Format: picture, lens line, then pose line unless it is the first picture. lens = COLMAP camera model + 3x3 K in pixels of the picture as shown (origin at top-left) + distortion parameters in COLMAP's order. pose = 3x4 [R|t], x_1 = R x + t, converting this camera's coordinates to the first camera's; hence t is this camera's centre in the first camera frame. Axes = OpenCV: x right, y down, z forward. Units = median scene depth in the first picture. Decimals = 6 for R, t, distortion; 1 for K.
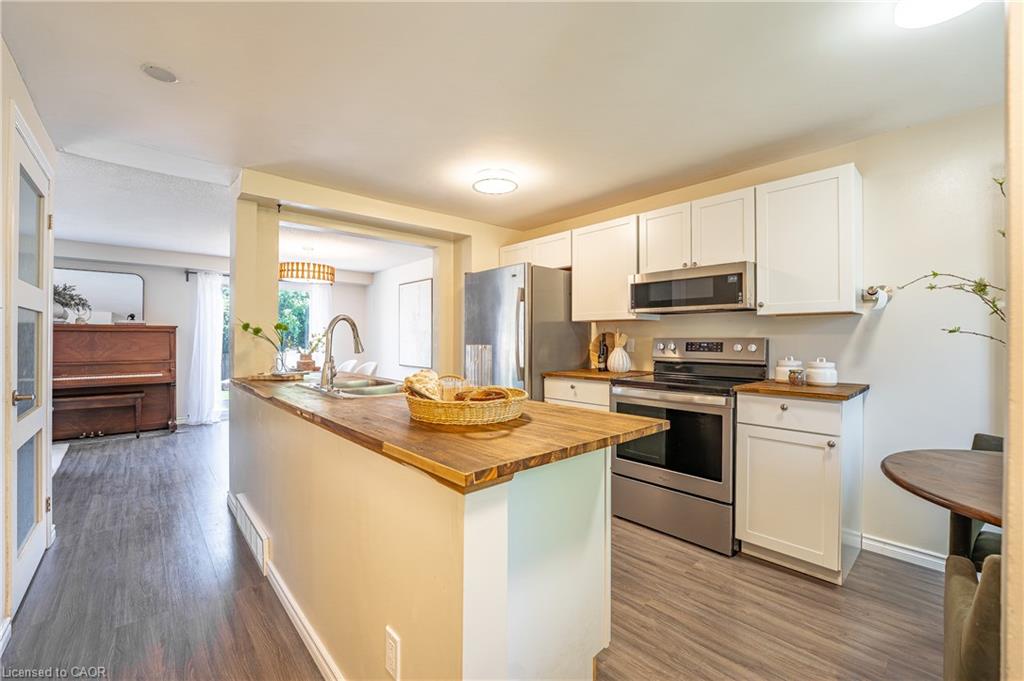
lens RADIAL K [[419.5, 0, 507.7], [0, 419.5, 339.7], [0, 0, 1]] dist [-0.022215, 0.005283]
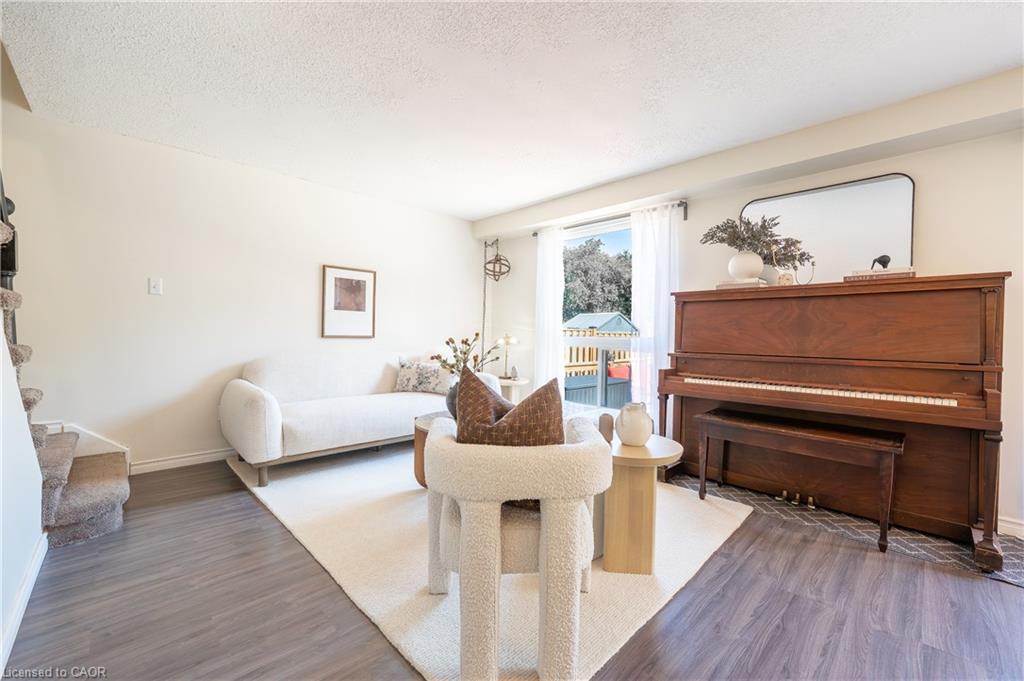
lens RADIAL K [[419.5, 0, 500.9], [0, 419.5, 339.1], [0, 0, 1]] dist [-0.022215, 0.005283]
pose [[0.033655, 0.010226, -0.999381, -0.471062], [-0.016693, 0.999814, 0.009669, 0.029962], [0.999294, 0.016357, 0.033820, 0.567527]]
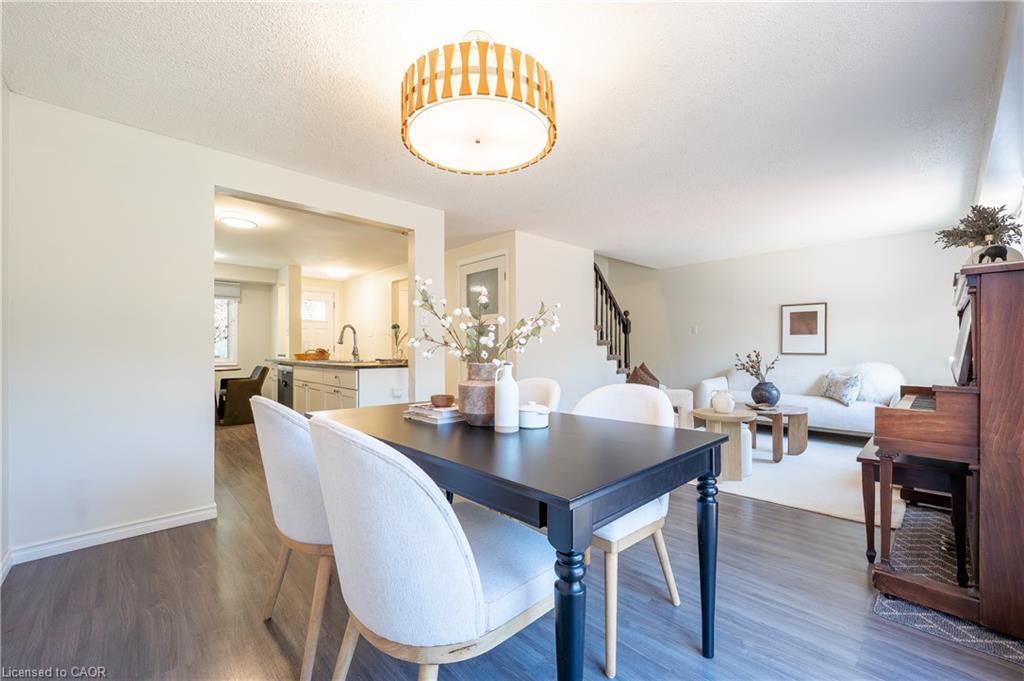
lens RADIAL K [[419.5, 0, 512.1], [0, 419.5, 345.6], [0, 0, 1]] dist [-0.022215, 0.005283]
pose [[-0.999617, -0.000128, -0.027671, -0.491914], [-0.000002, 0.999990, -0.004524, 0.021679], [0.027671, -0.004522, -0.999607, 1.330625]]
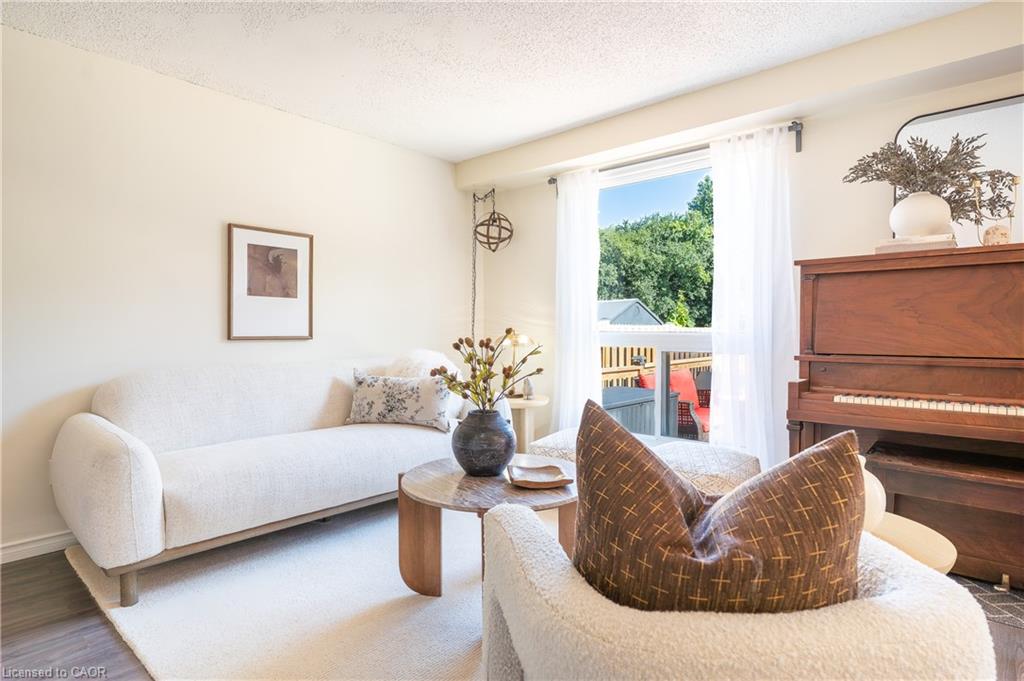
lens RADIAL K [[538.8, 0, 495.7], [0, 538.8, 337.3], [0, 0, 1]] dist [-0.014612, 0.001010]
pose [[0.103028, 0.009311, -0.994635, -0.600599], [-0.001445, 0.999957, 0.009211, 0.030802], [0.994677, 0.000488, 0.103037, 0.508695]]
